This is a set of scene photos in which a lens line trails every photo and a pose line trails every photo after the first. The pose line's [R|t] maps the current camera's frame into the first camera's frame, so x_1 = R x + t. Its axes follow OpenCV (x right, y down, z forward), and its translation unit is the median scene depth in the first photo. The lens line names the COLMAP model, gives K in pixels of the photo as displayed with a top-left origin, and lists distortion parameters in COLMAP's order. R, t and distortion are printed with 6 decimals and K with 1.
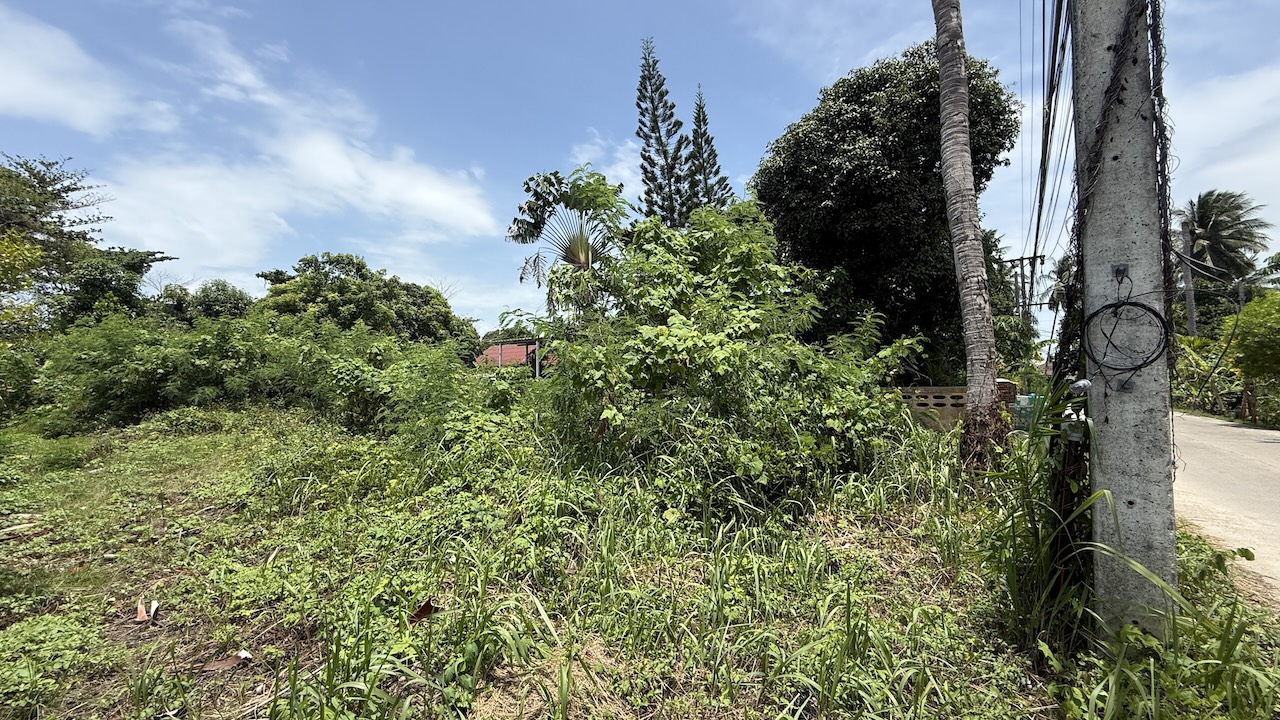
lens RADIAL K [[507.5, 0, 652.6], [0, 507.5, 358.9], [0, 0, 1]] dist [-0.001979, 0.001806]
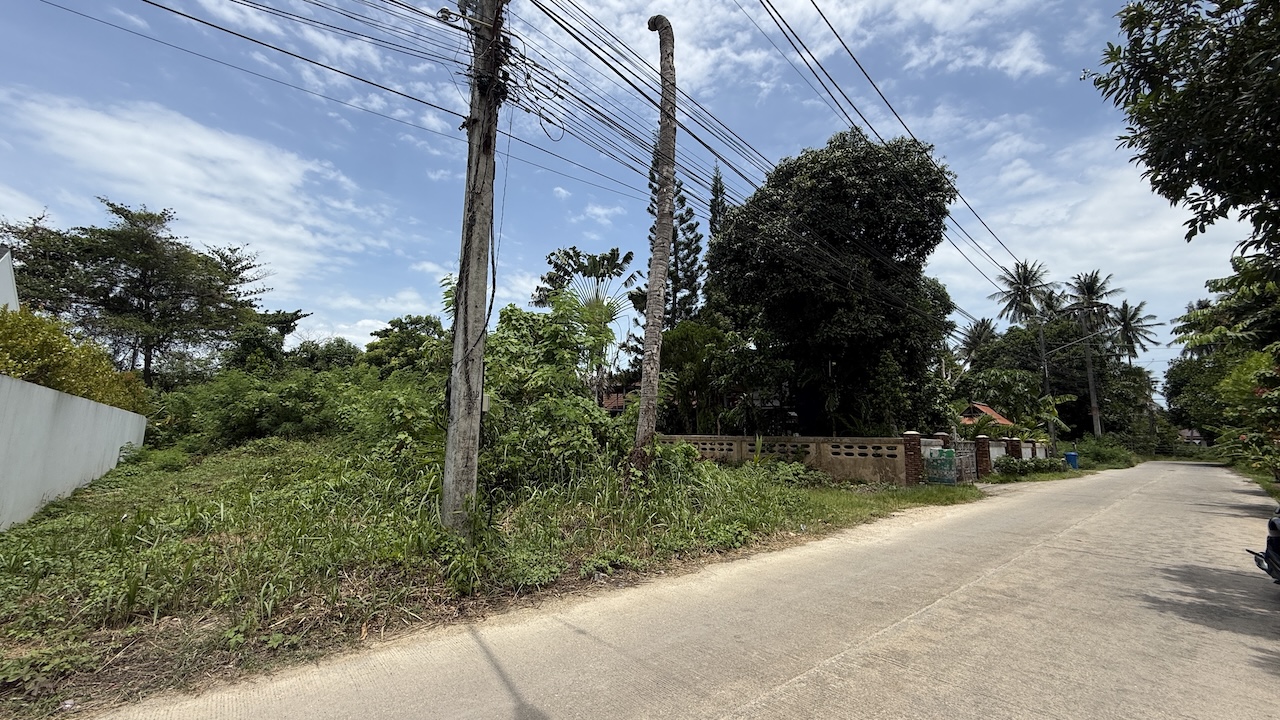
lens RADIAL K [[507.5, 0, 650.6], [0, 507.5, 363.1], [0, 0, 1]] dist [-0.001979, 0.001806]
pose [[0.982360, 0.001357, -0.186995, 0.202433], [-0.017878, 0.996075, -0.086689, -0.000709], [0.186143, 0.088503, 0.978528, -0.093542]]
